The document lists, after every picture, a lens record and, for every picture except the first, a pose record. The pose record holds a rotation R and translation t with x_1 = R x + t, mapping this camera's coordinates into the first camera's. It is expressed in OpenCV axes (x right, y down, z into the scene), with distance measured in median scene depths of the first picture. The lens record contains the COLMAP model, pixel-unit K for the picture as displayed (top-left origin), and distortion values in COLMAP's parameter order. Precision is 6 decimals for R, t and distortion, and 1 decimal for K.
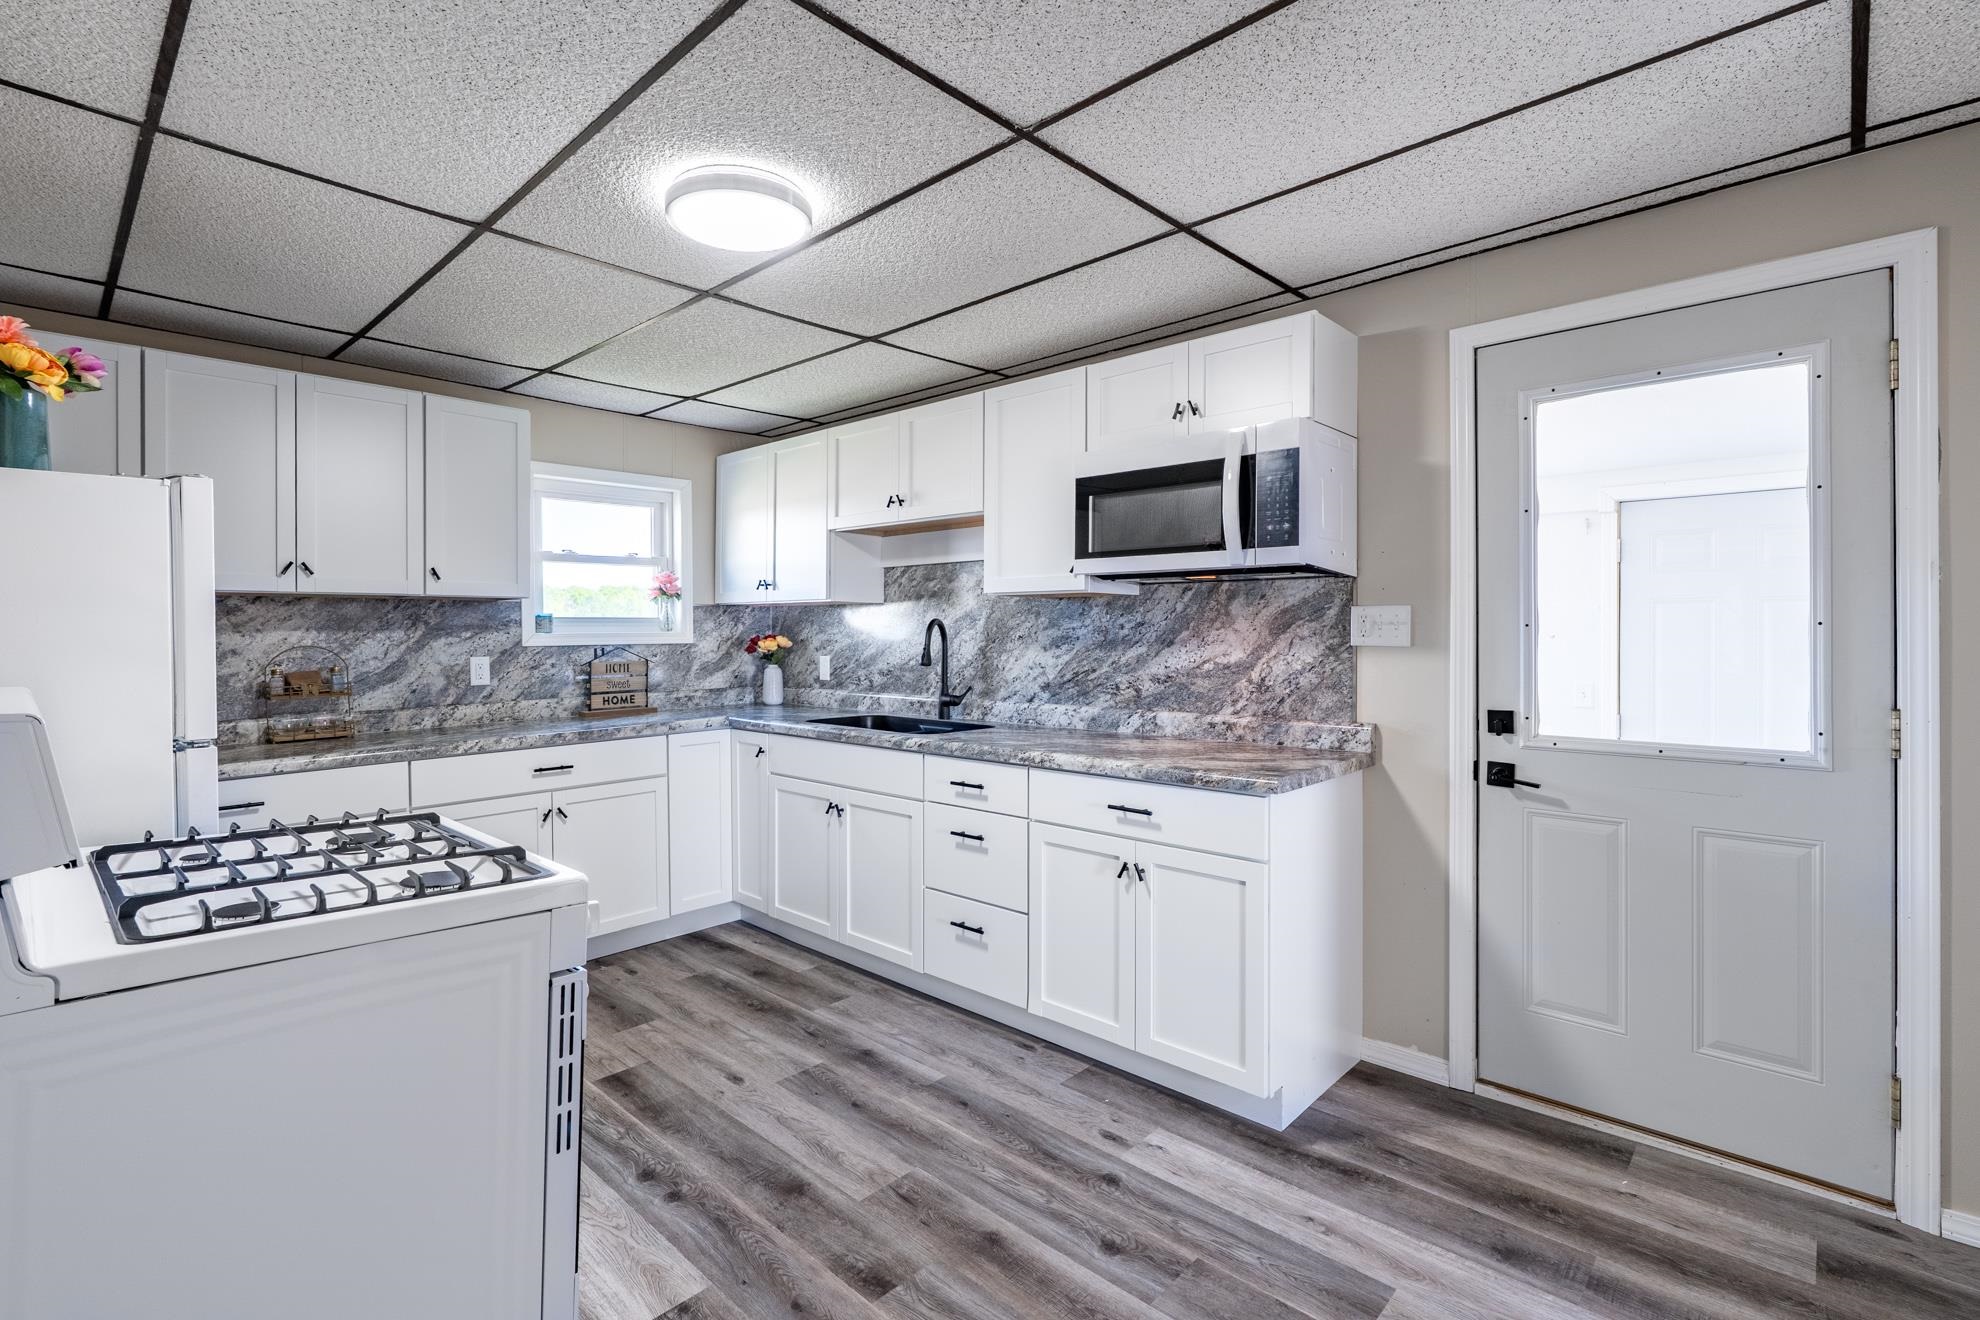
lens RADIAL K [[916.5, 0, 977.0], [0, 916.5, 642.2], [0, 0, 1]] dist [-0.007644, 0.000120]
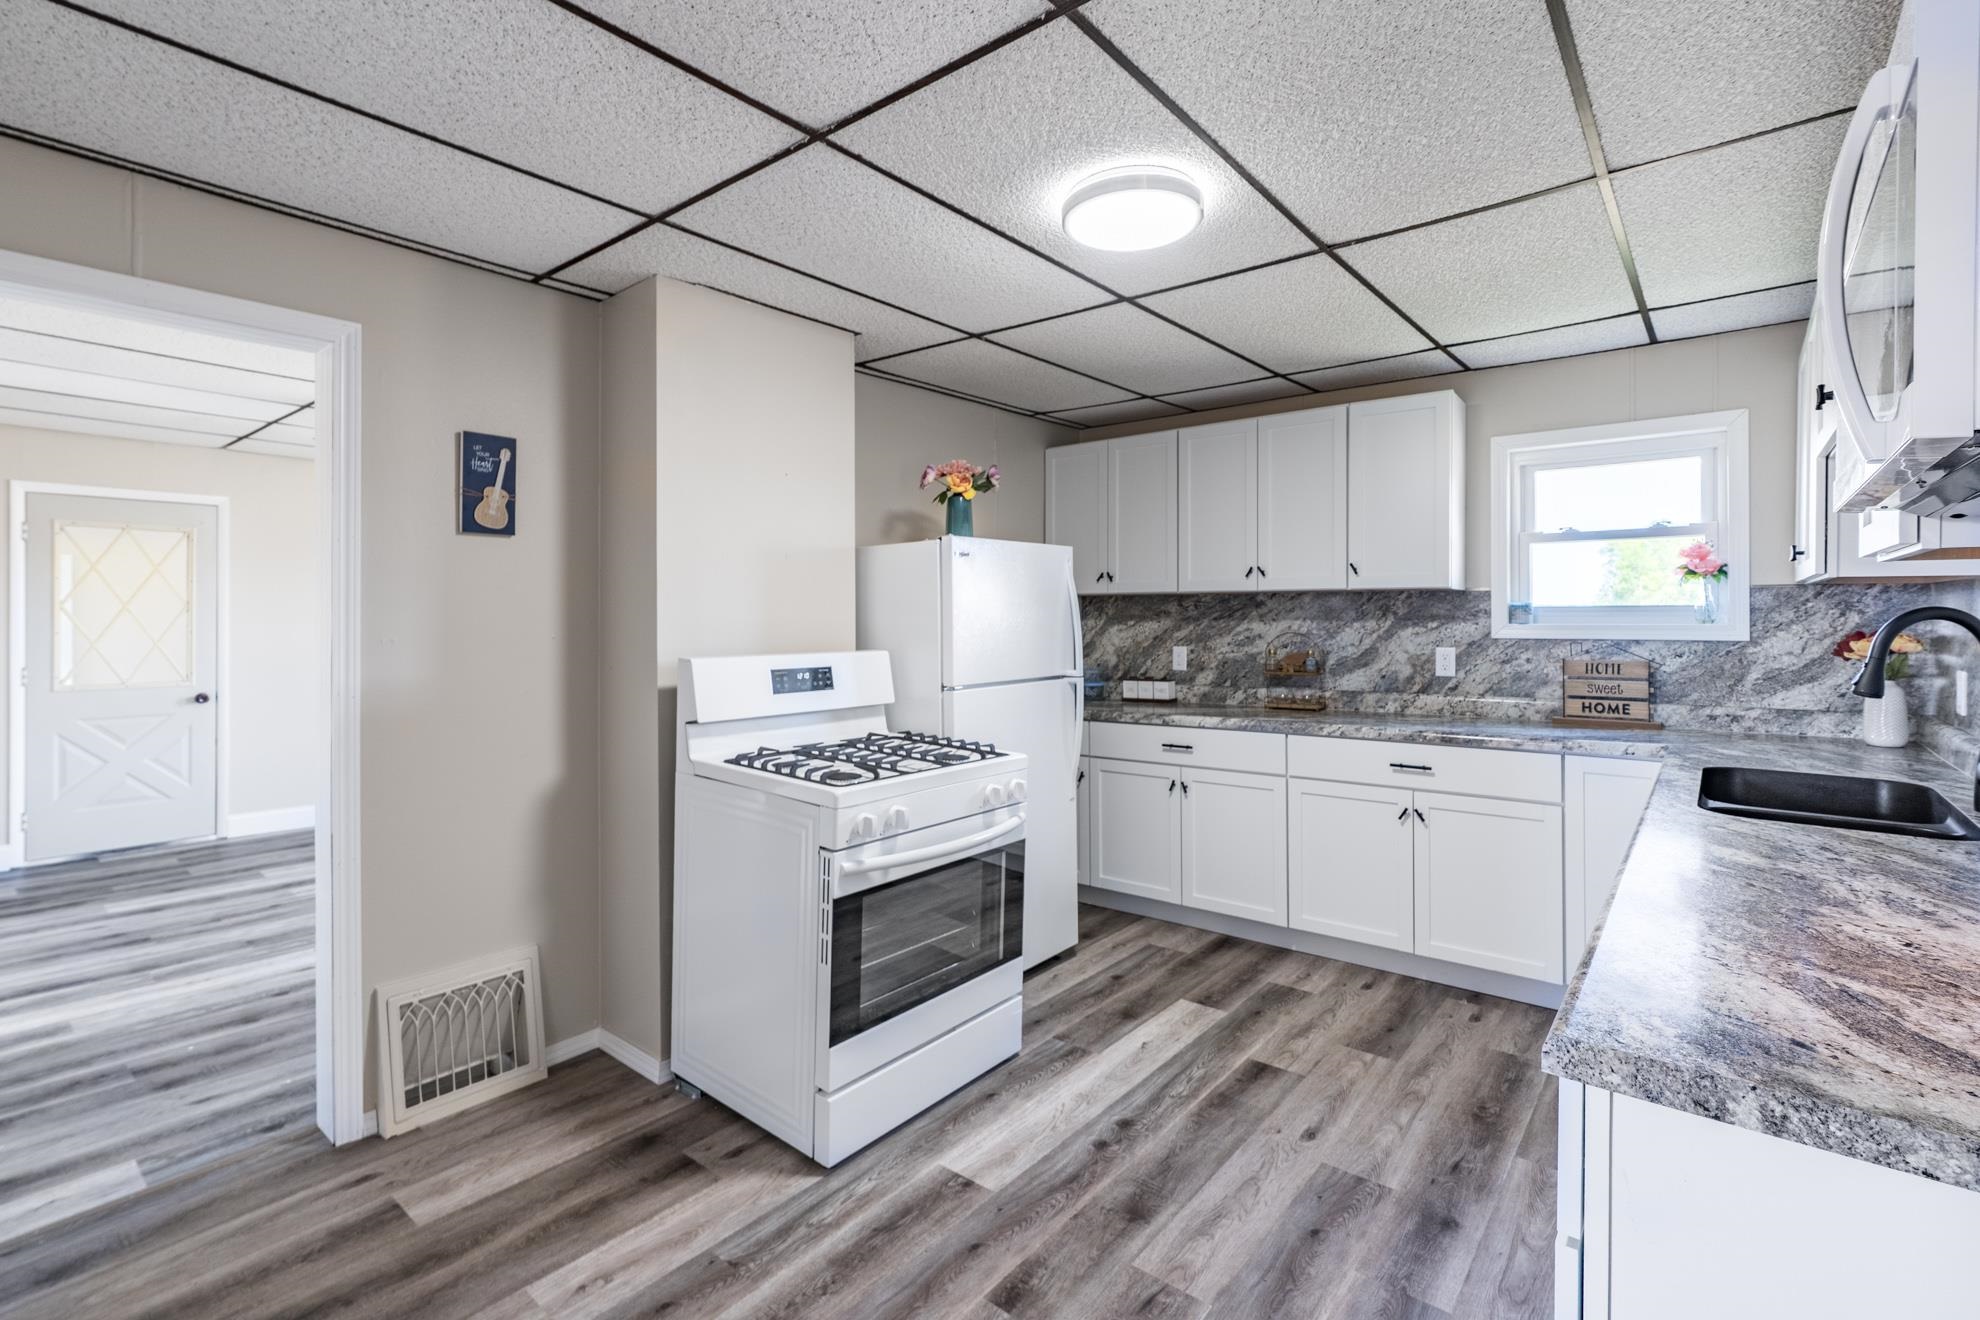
lens RADIAL K [[916.5, 0, 970.4], [0, 916.5, 620.7], [0, 0, 1]] dist [-0.007644, 0.000120]
pose [[0.056374, 0.006928, -0.998386, 0.447651], [-0.014342, 0.999878, 0.006129, -0.012626], [0.998307, 0.013973, 0.056467, 0.467970]]
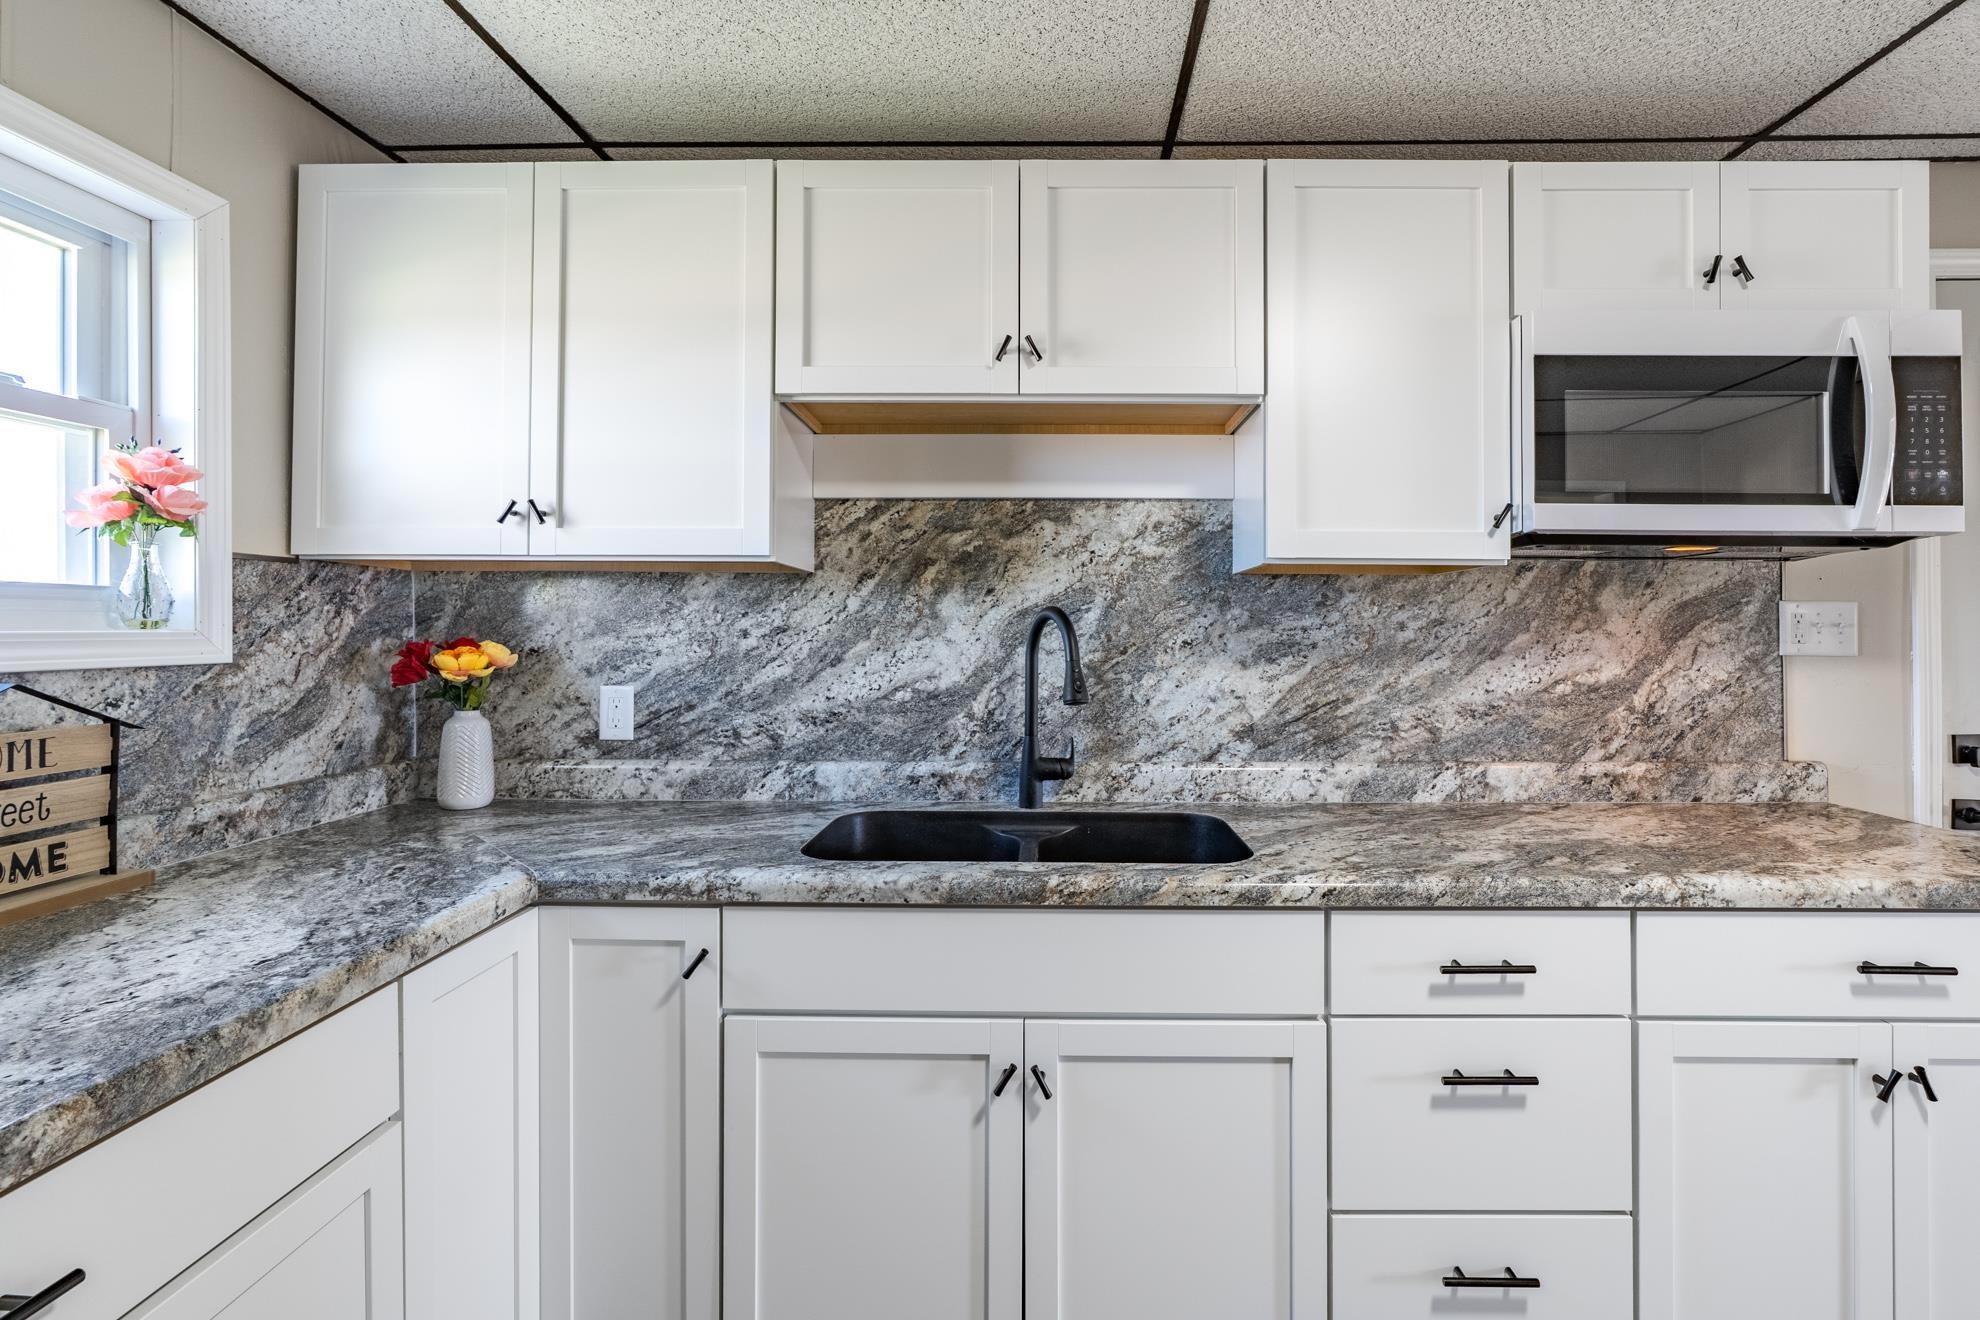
lens RADIAL K [[916.5, 0, 1010.4], [0, 916.5, 634.3], [0, 0, 1]] dist [-0.007644, 0.000120]
pose [[0.738713, 0.004803, 0.674003, -0.414895], [0.003731, 0.999930, -0.011215, -0.005679], [-0.674009, 0.010799, 0.738644, 0.689174]]
